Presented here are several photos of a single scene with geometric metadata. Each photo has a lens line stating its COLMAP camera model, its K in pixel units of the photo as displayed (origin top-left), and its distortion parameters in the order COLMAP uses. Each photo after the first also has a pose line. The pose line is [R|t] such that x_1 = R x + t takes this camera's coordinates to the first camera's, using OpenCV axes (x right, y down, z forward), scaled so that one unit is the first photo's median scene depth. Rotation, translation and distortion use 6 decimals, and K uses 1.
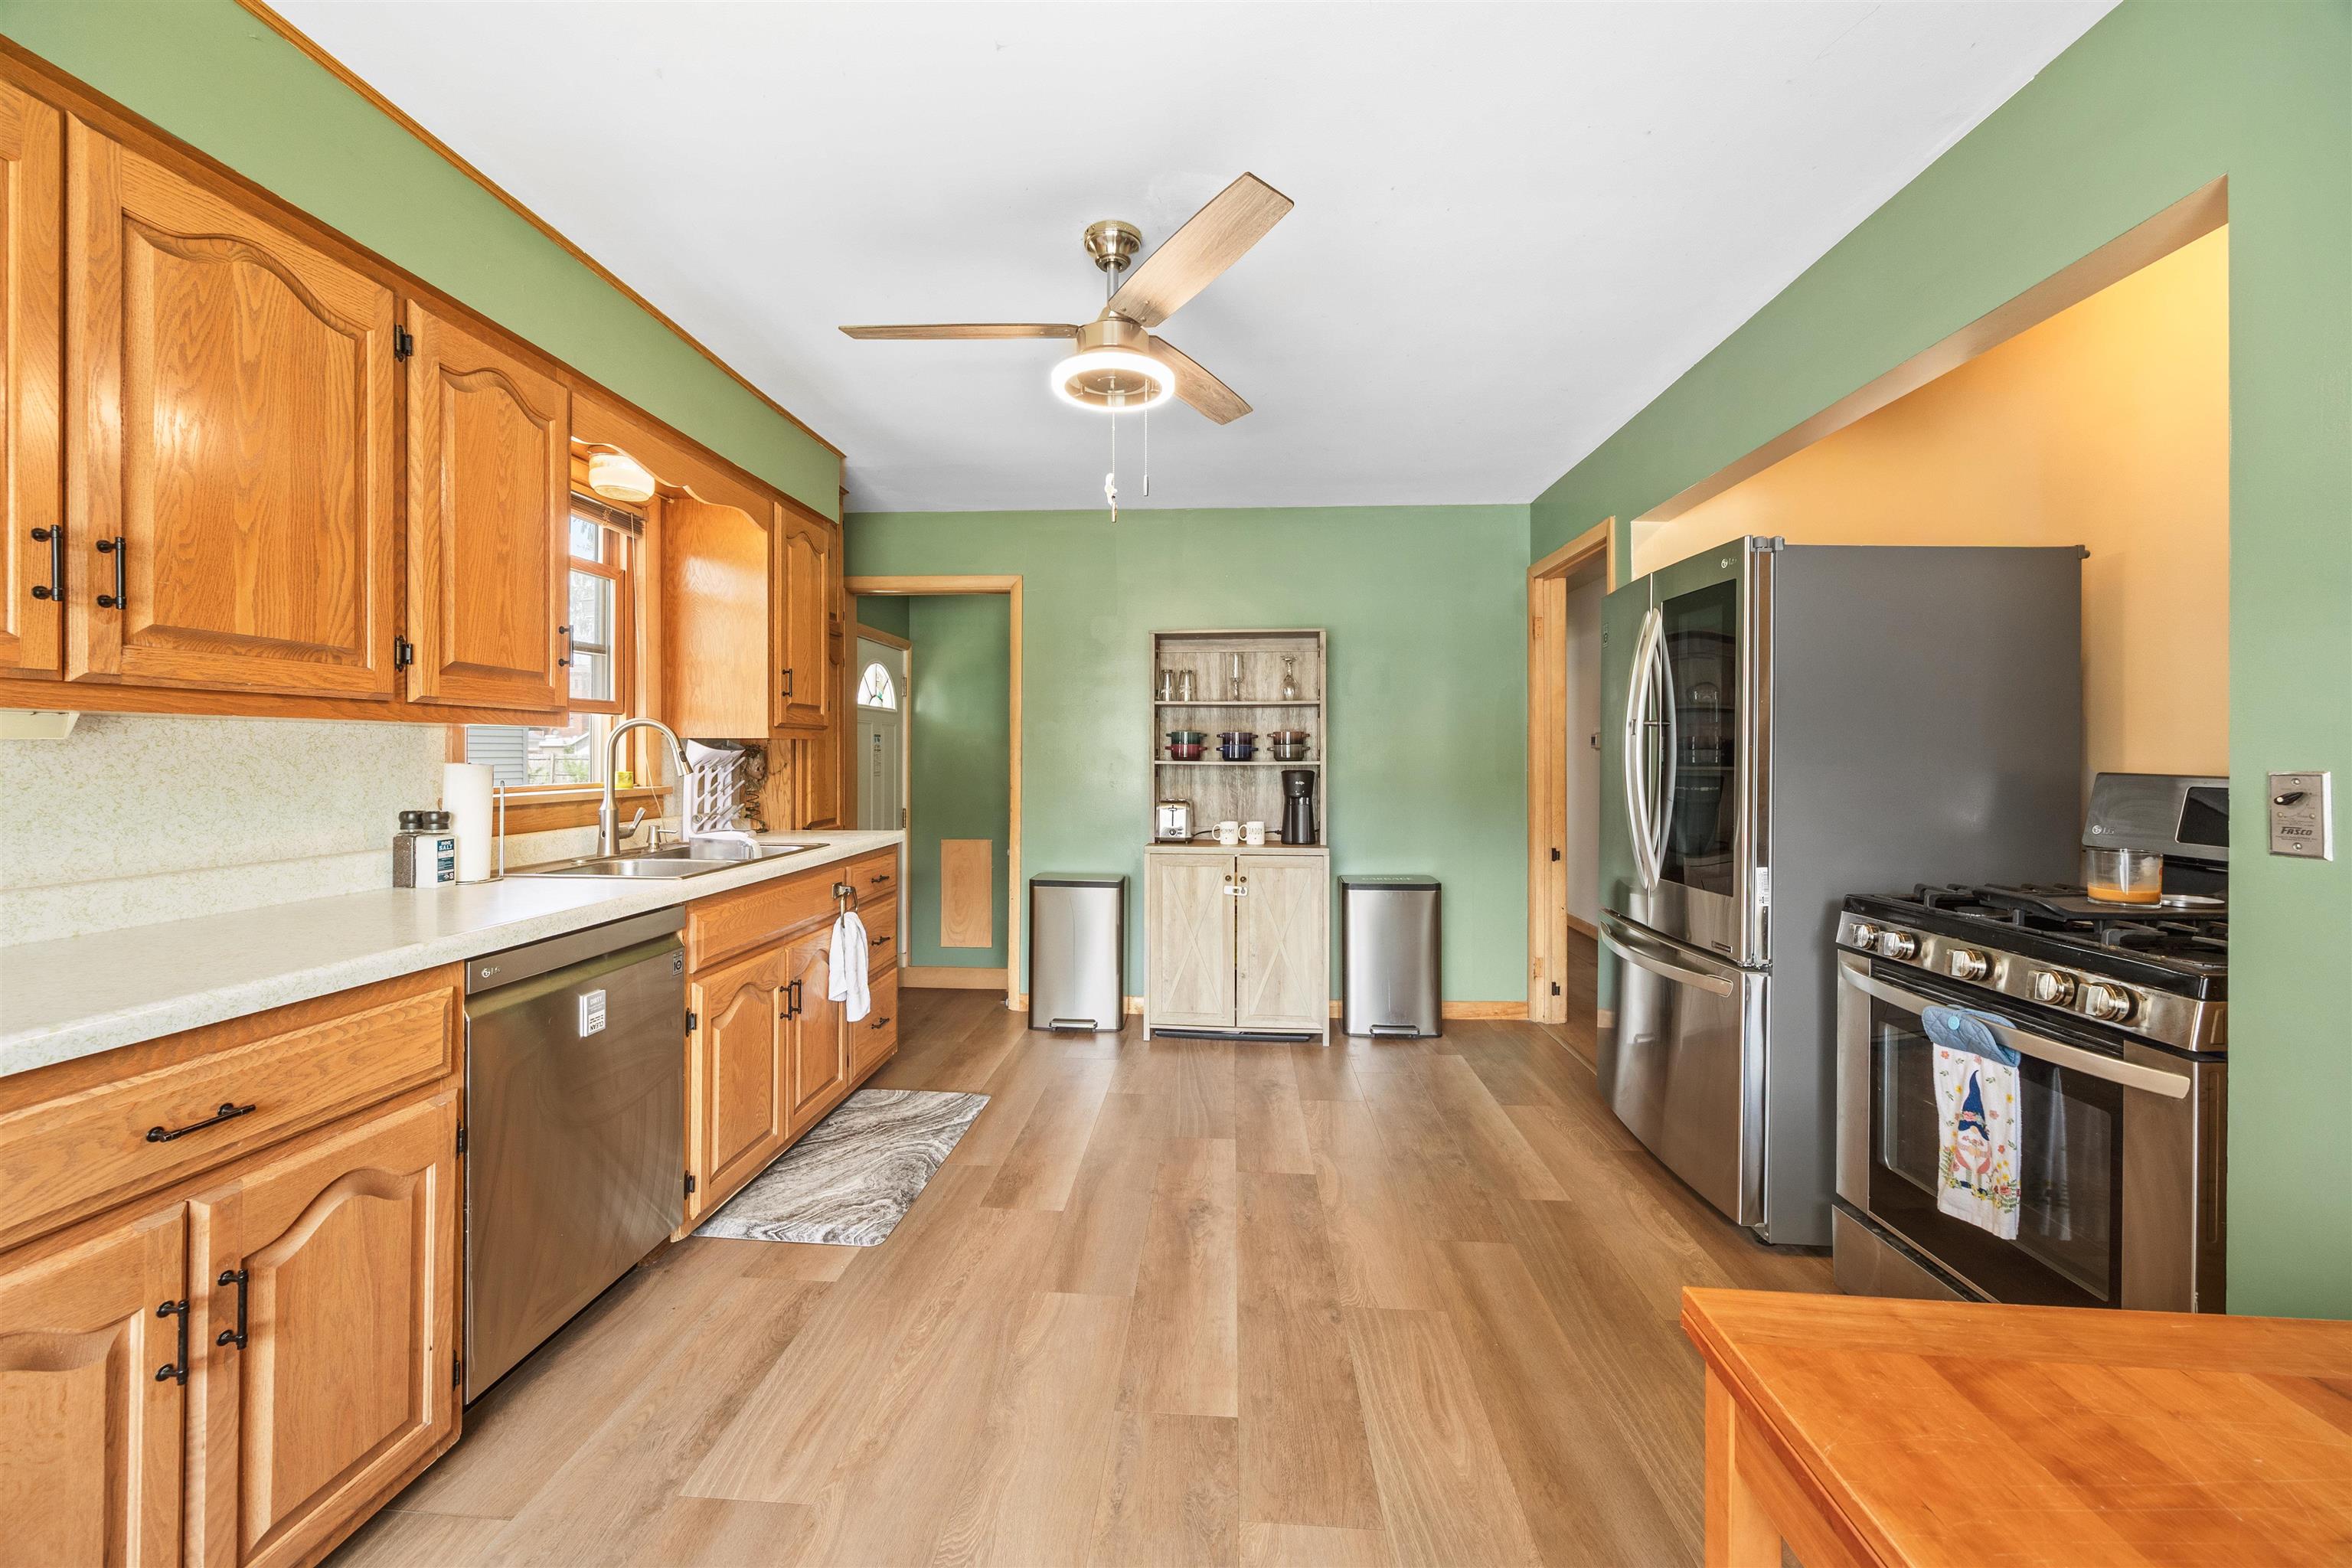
lens RADIAL K [[894.8, 0, 1160.3], [0, 894.8, 765.2], [0, 0, 1]] dist [-0.000265, -0.000199]
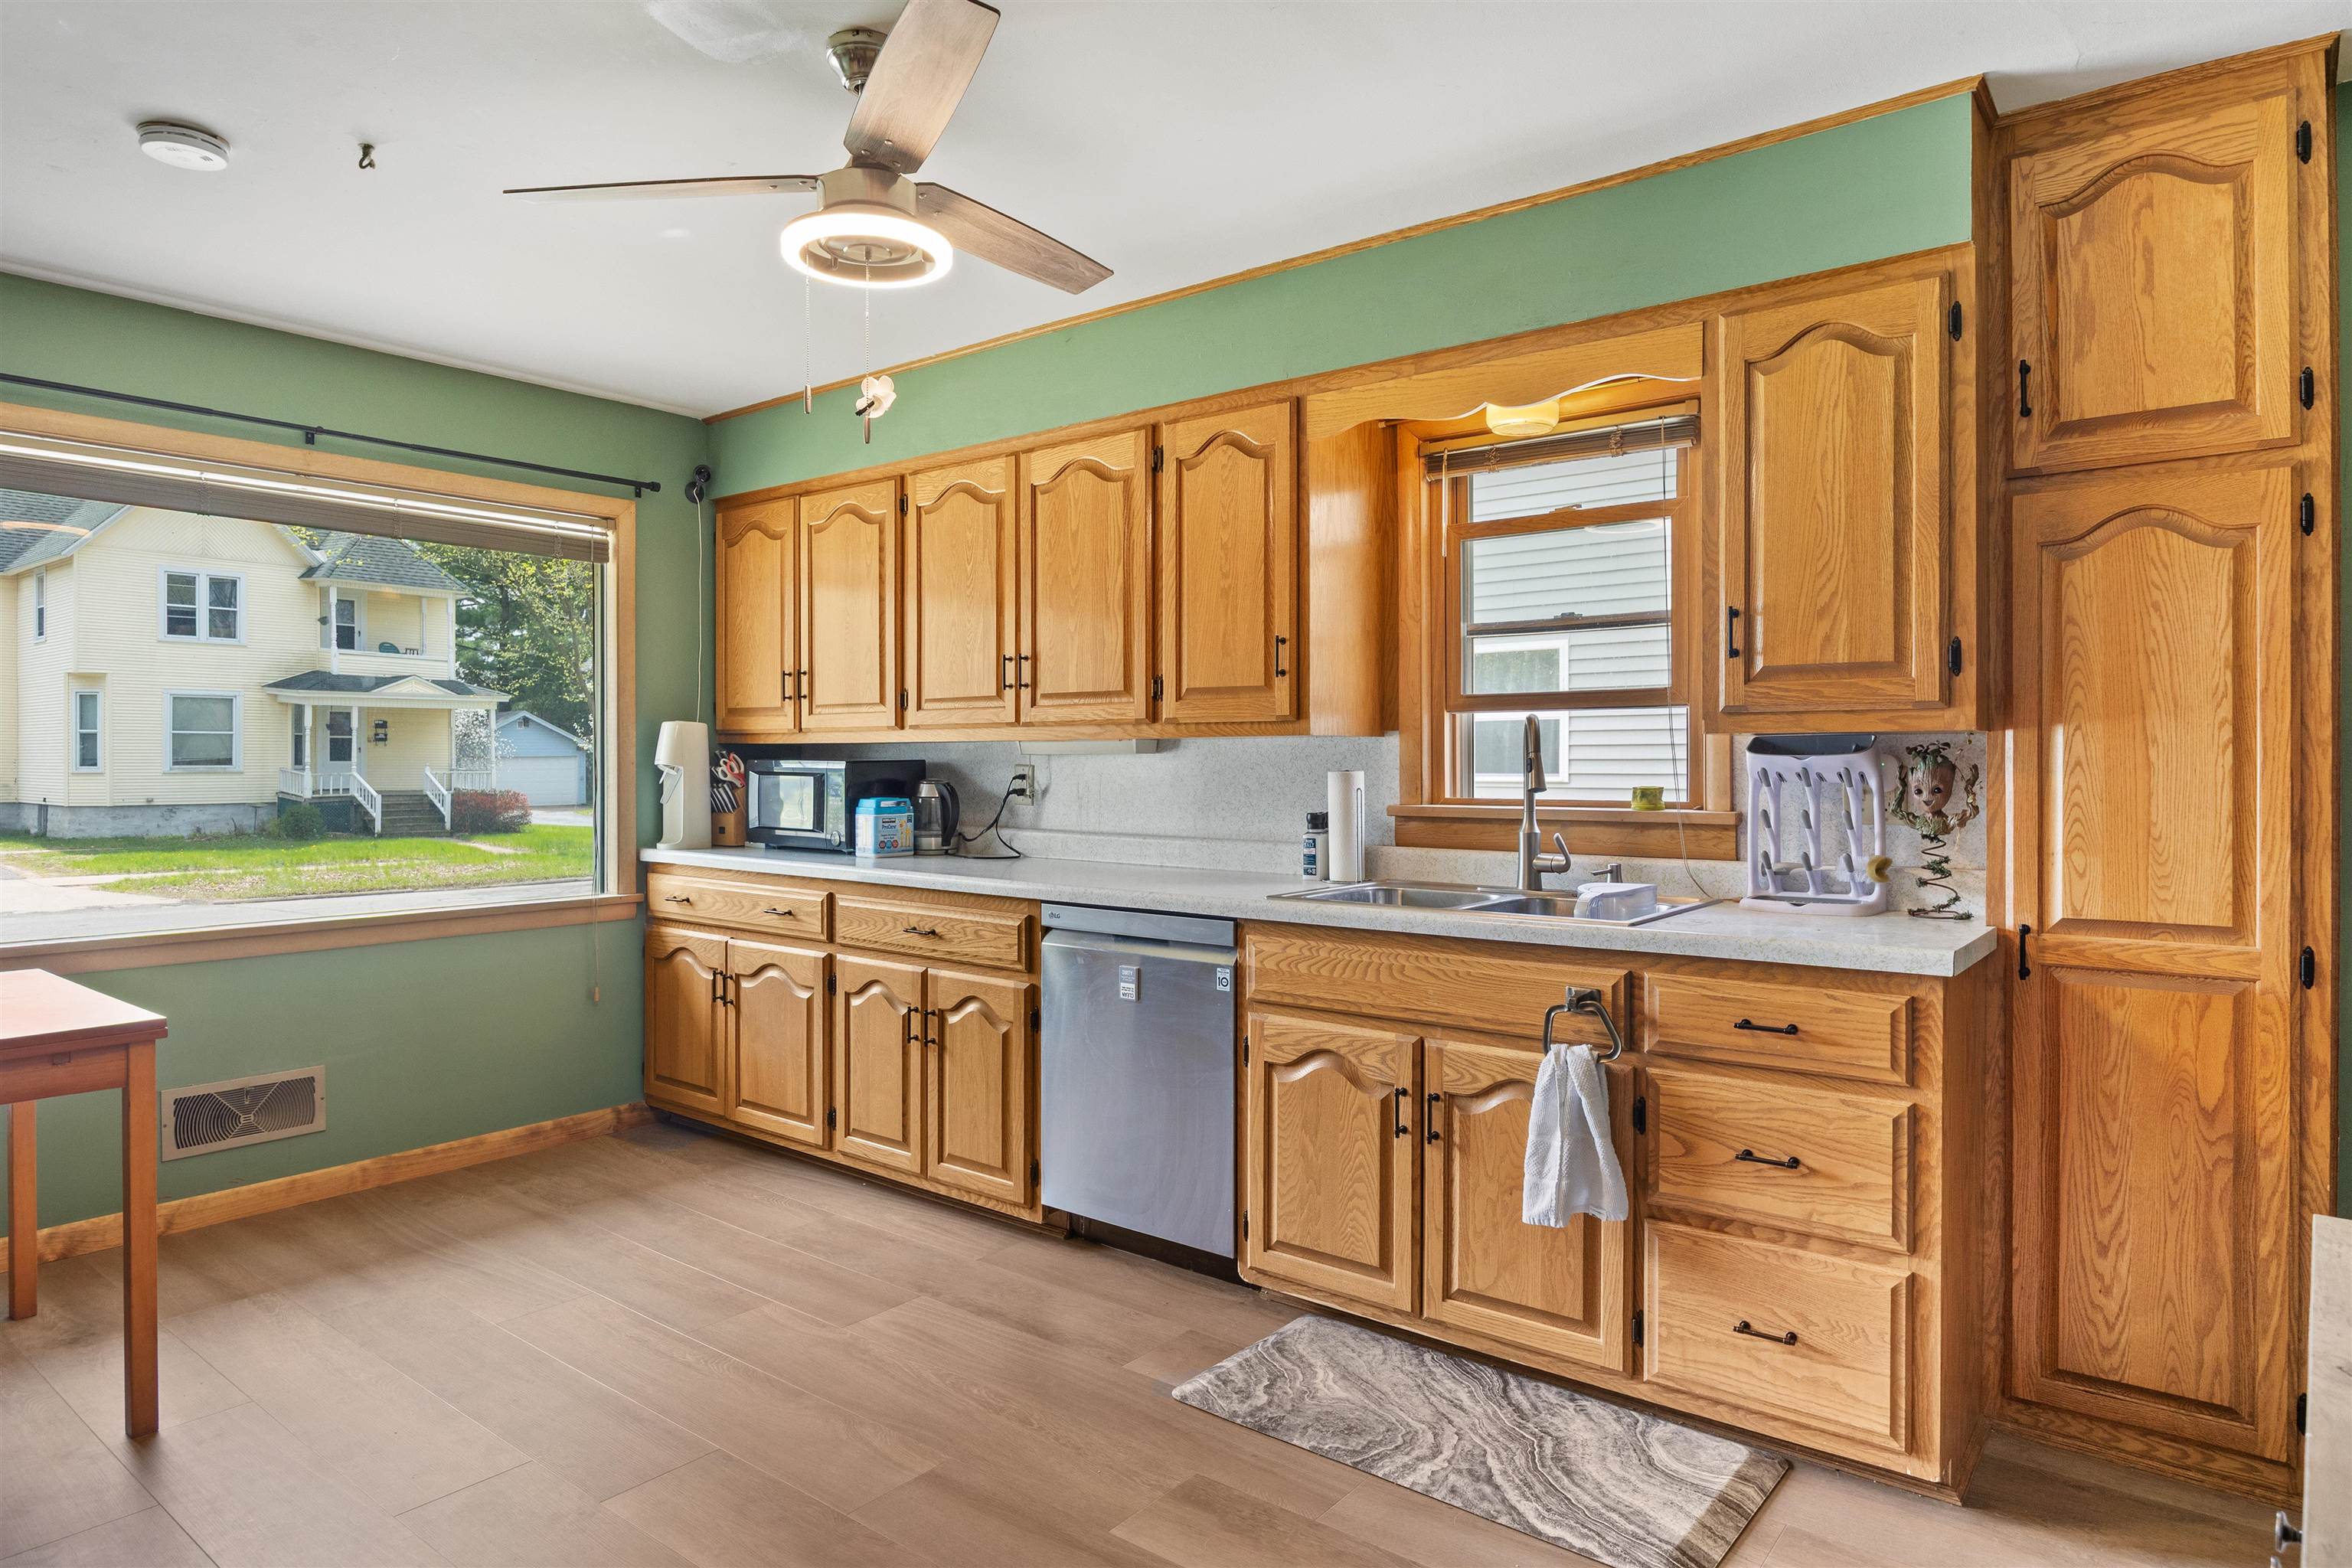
lens RADIAL K [[1361.1, 0, 1144.8], [0, 1361.1, 781.1], [0, 0, 1]] dist [-0.003416, 0.000339]
pose [[-0.564984, 0.010970, -0.825029, 0.633705], [-0.009413, 0.999761, 0.019740, -0.017398], [0.825048, 0.018919, -0.564746, 1.563561]]
